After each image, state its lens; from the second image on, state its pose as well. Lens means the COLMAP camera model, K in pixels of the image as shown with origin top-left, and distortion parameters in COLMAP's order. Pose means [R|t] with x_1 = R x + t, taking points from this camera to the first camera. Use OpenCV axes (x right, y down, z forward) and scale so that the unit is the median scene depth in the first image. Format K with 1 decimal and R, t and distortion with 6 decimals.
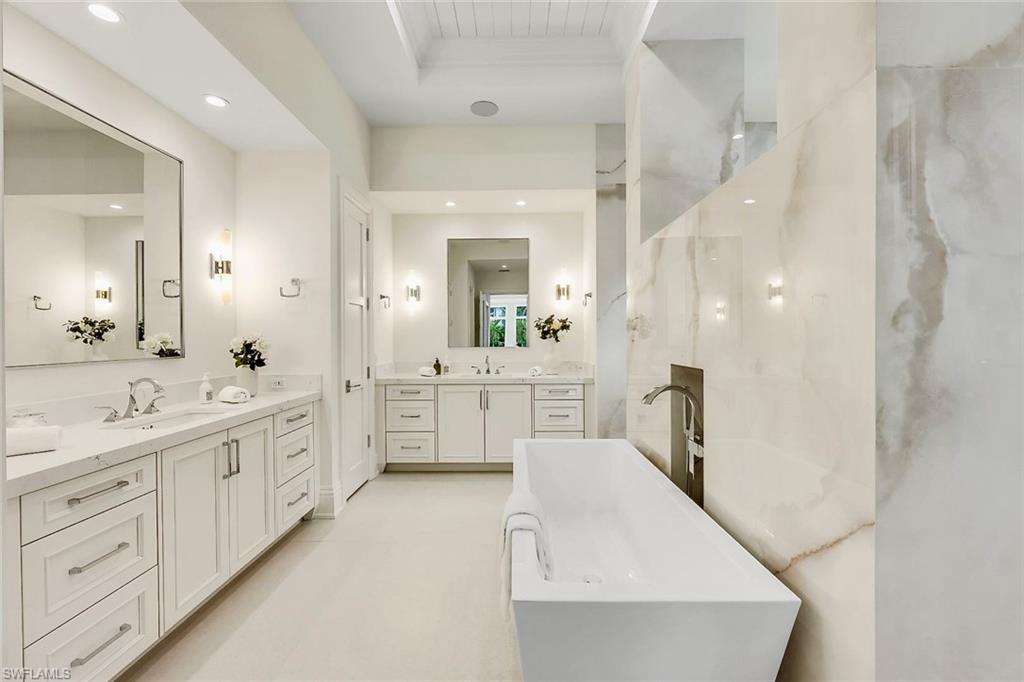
lens RADIAL K [[406.9, 0, 507.8], [0, 406.9, 339.9], [0, 0, 1]] dist [0.000109, -0.000042]
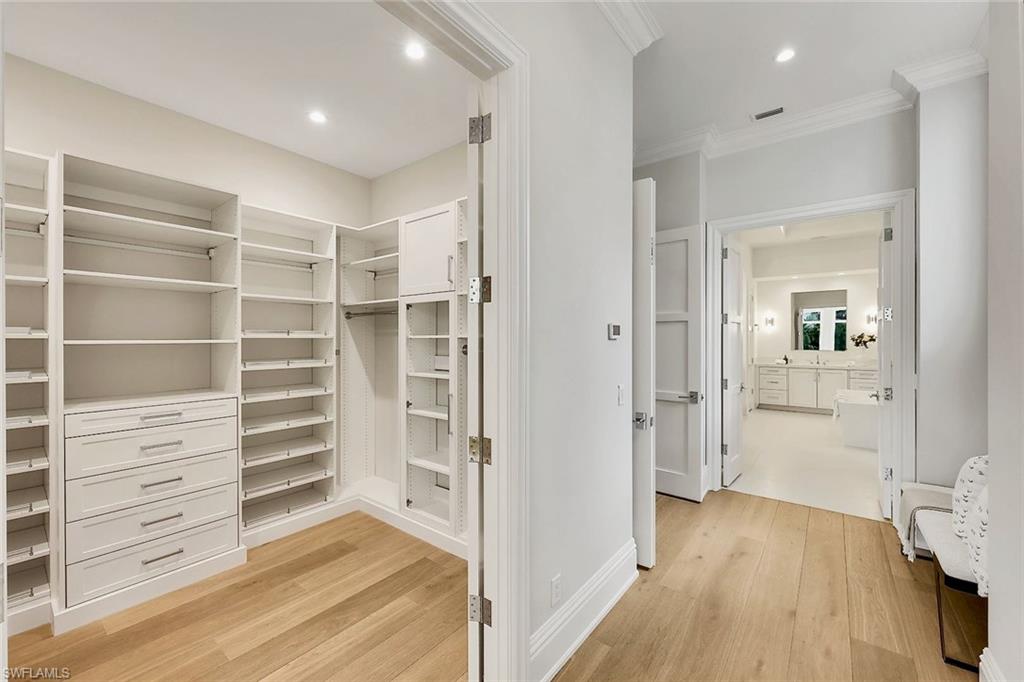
lens RADIAL K [[406.9, 0, 507.8], [0, 406.9, 339.9], [0, 0, 1]] dist [0.000109, -0.000042]
pose [[0.794543, 0.005576, -0.607183, -0.047172], [-0.006809, 0.999977, 0.000274, -0.020618], [0.607170, 0.003917, 0.794562, -1.390253]]
